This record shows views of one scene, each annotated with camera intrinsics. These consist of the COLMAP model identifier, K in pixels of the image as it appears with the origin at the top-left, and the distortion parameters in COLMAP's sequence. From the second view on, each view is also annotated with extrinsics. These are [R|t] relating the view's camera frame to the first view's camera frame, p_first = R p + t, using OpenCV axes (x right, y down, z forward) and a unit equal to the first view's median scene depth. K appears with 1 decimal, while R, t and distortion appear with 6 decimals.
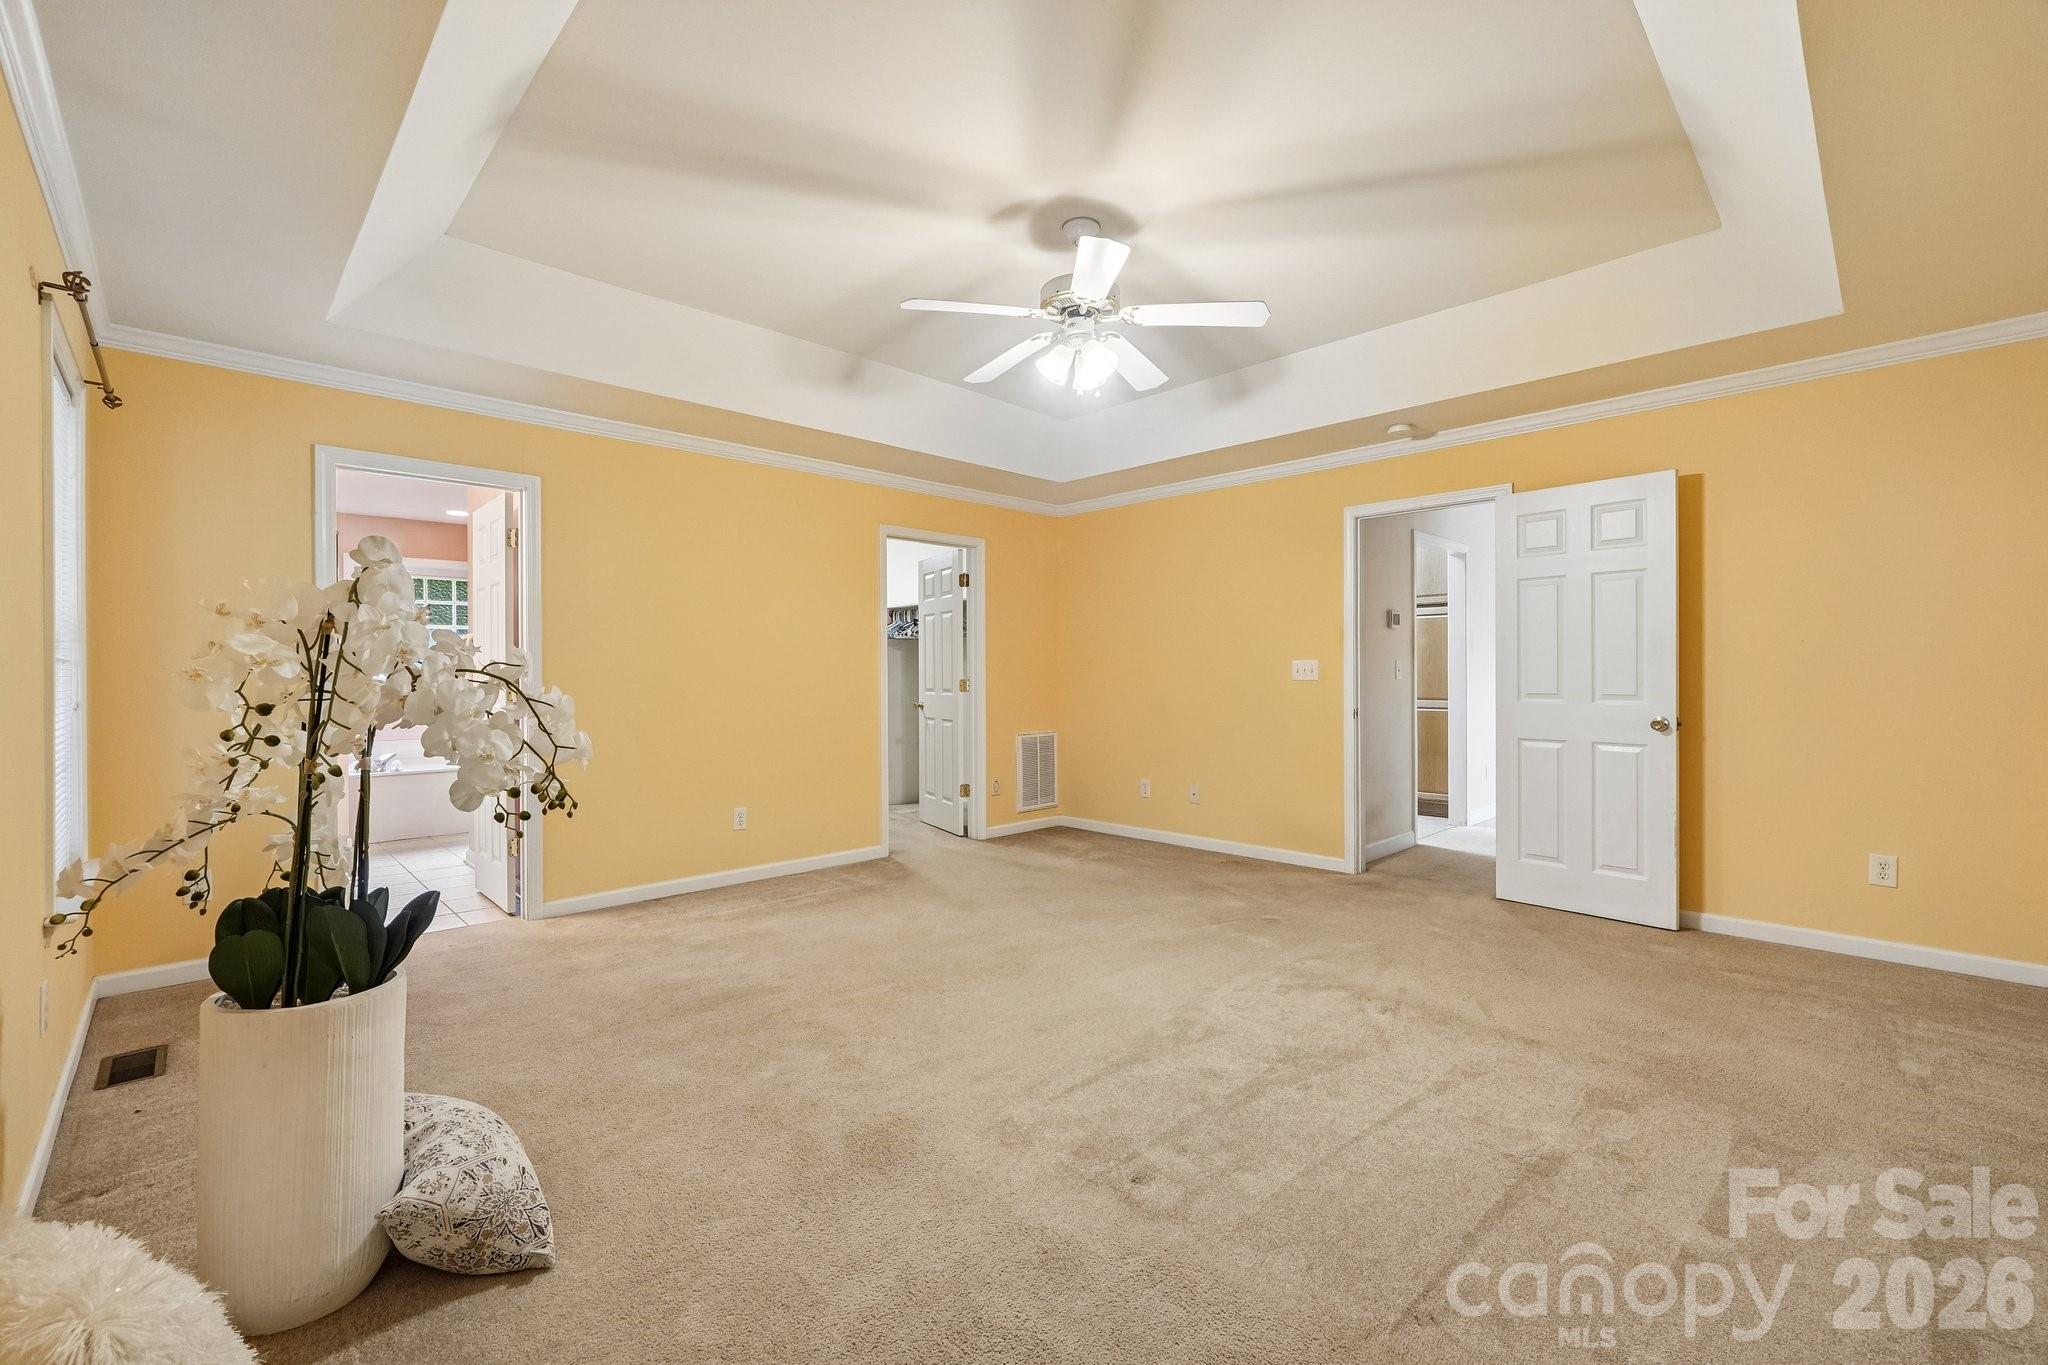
lens RADIAL K [[874.7, 0, 1021.4], [0, 874.7, 685.4], [0, 0, 1]] dist [-0.004365, 0.001306]
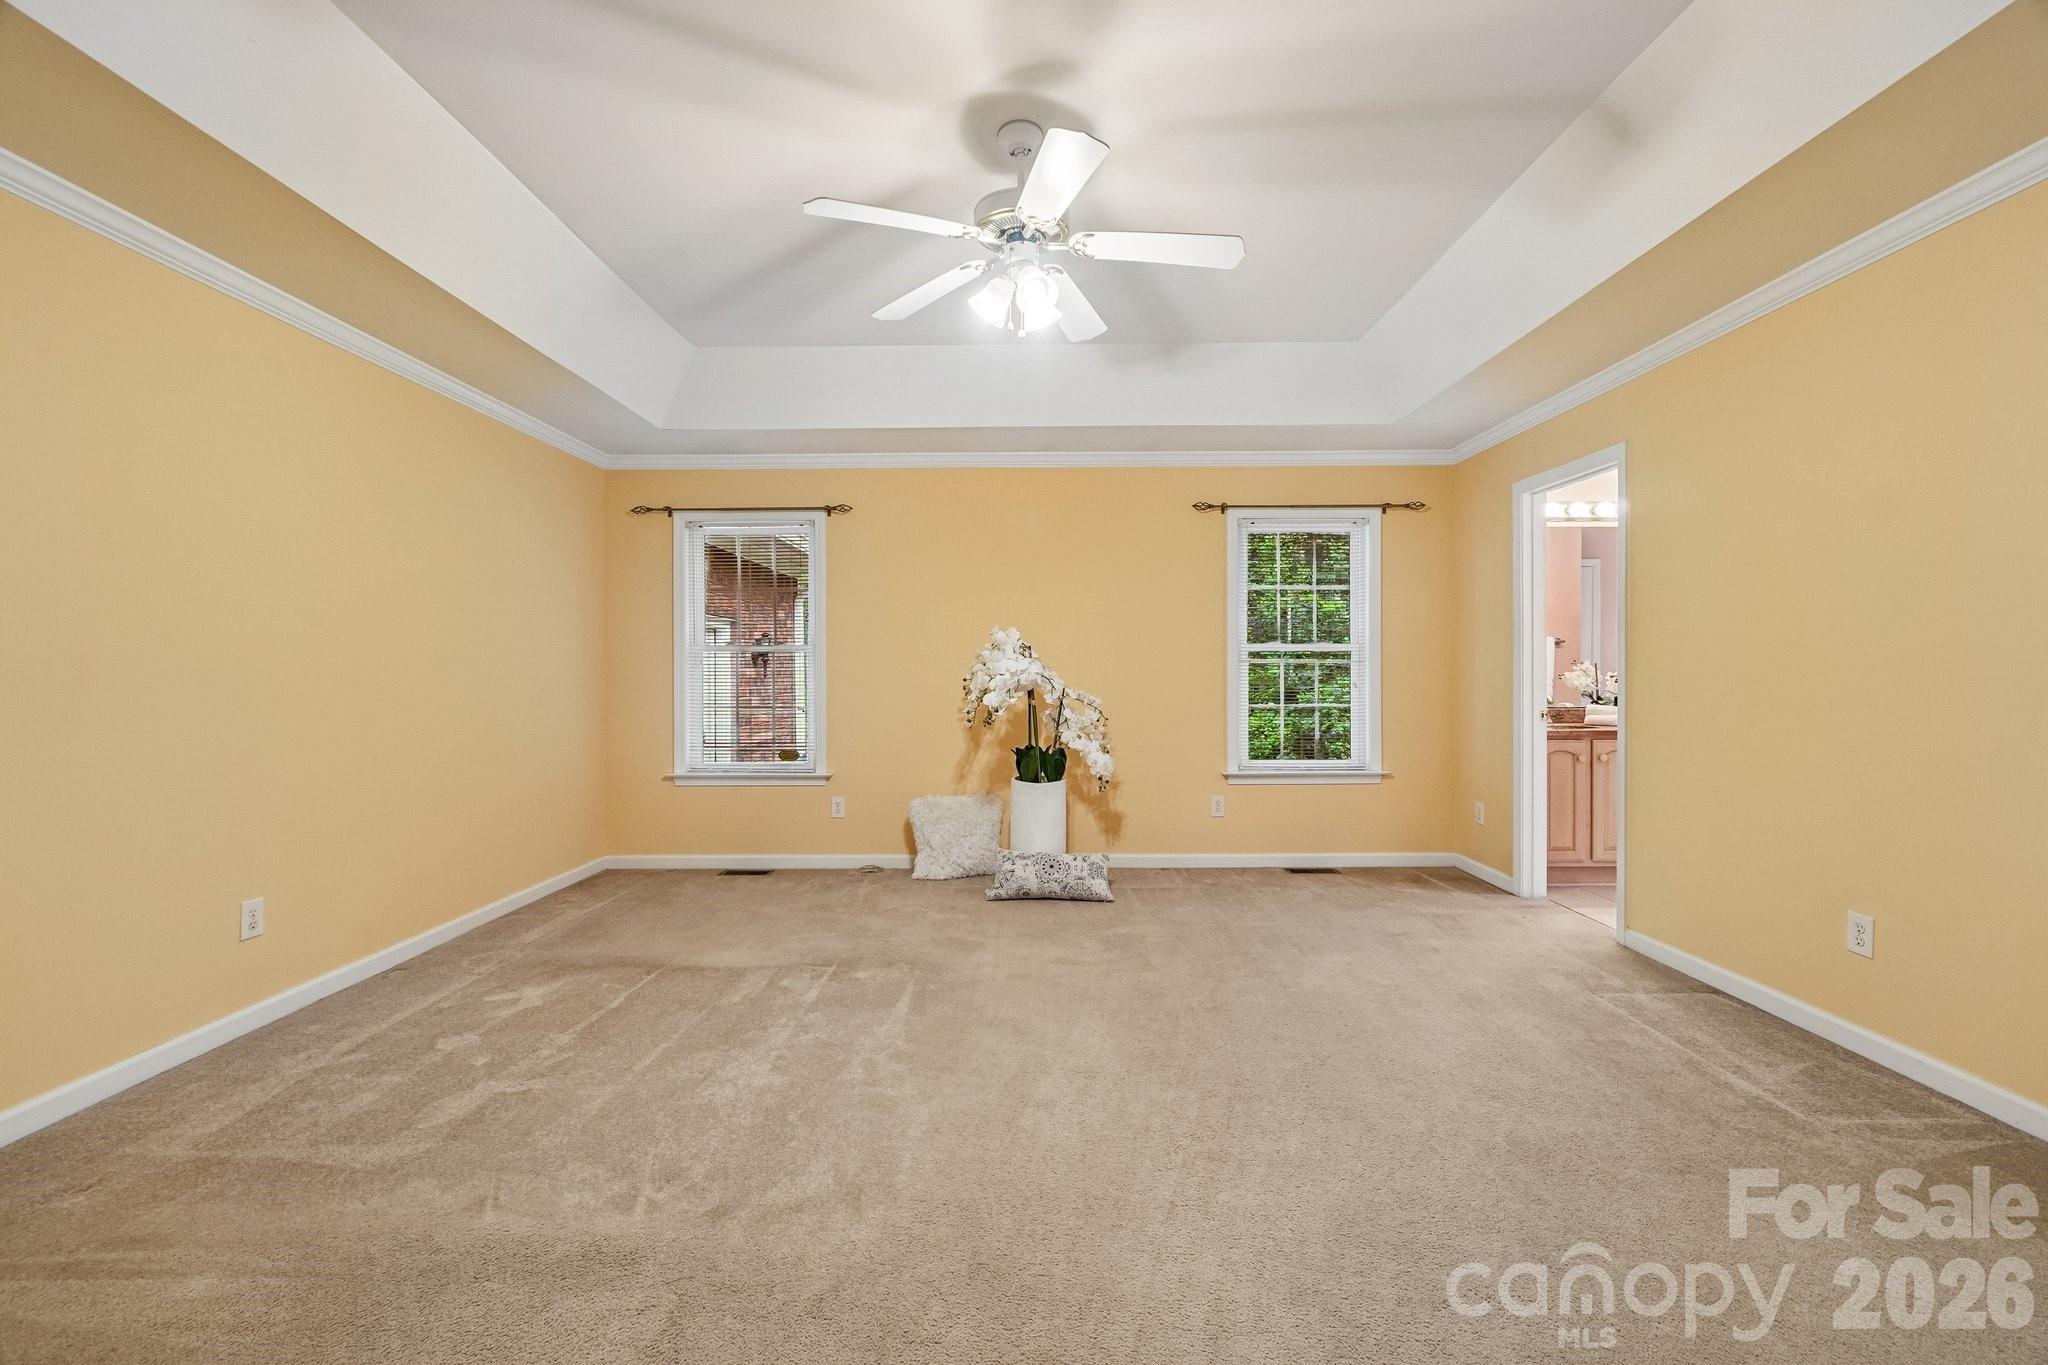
lens RADIAL K [[874.7, 0, 1039.4], [0, 874.7, 685.0], [0, 0, 1]] dist [-0.004365, 0.001306]
pose [[-0.713262, 0.016753, -0.700697, 0.801765], [0.008881, 0.999850, 0.014865, -0.027248], [0.700841, 0.004380, -0.713304, 1.973389]]
